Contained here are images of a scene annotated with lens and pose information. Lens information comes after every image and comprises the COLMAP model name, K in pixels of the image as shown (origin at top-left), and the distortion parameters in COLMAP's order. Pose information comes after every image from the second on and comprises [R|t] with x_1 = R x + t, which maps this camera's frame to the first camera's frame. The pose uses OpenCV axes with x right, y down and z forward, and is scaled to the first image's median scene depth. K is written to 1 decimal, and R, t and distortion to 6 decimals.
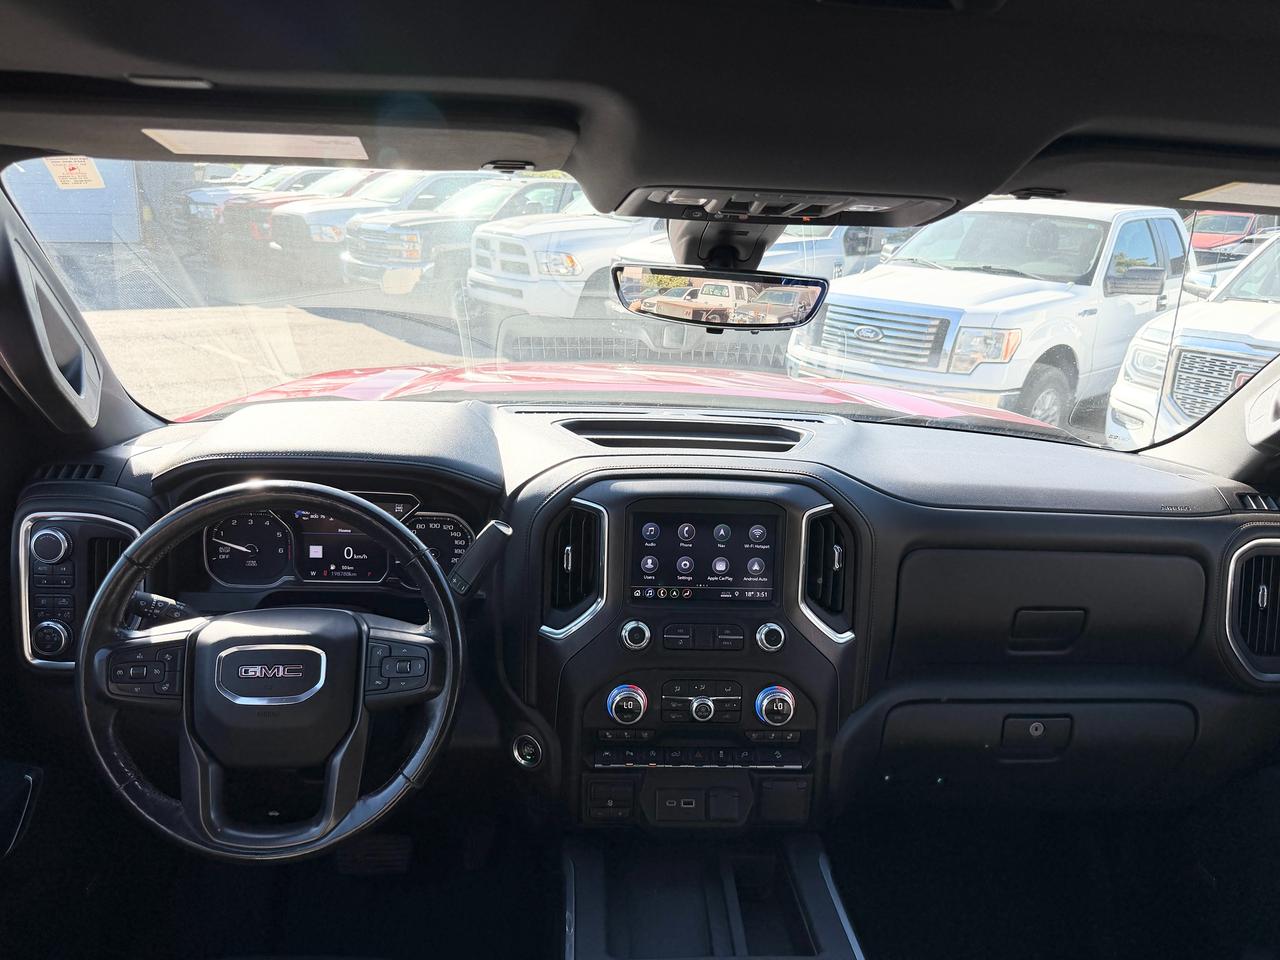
lens RADIAL K [[922.8, 0, 640.0], [0, 922.8, 480.0], [0, 0, 1]] dist [0.131905, -0.282376]
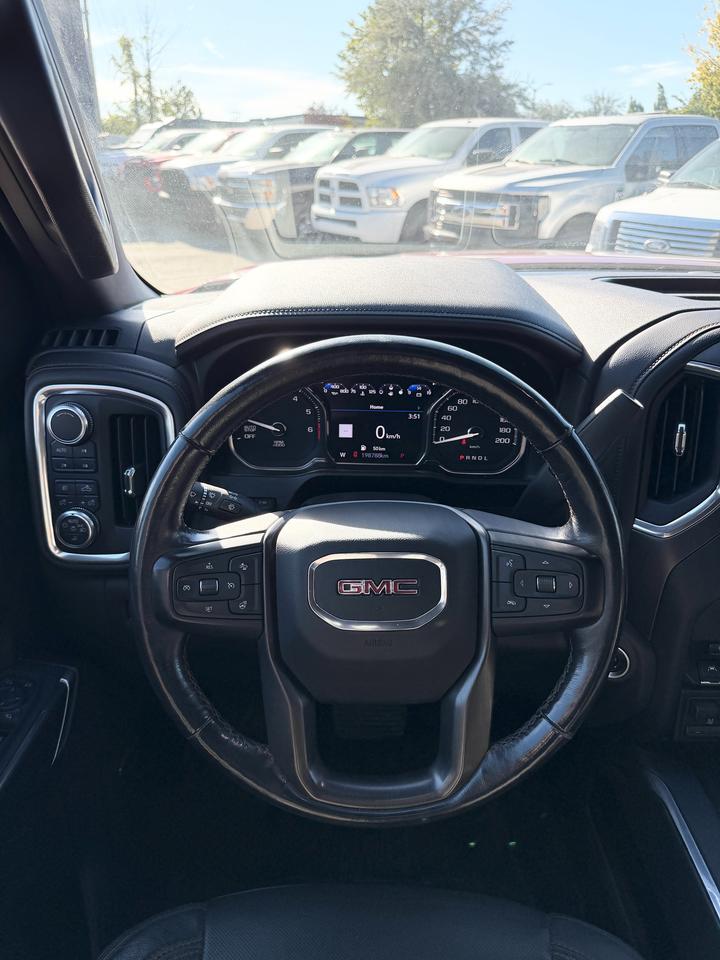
lens RADIAL K [[686.8, 0, 364.6], [0, 686.8, 485.0], [0, 0, 1]] dist [0.007014, -0.008528]
pose [[0.995708, 0.005230, -0.092400, -0.308328], [0.009242, 0.987792, 0.155504, 0.030358], [0.092085, -0.155690, 0.983504, 0.402780]]
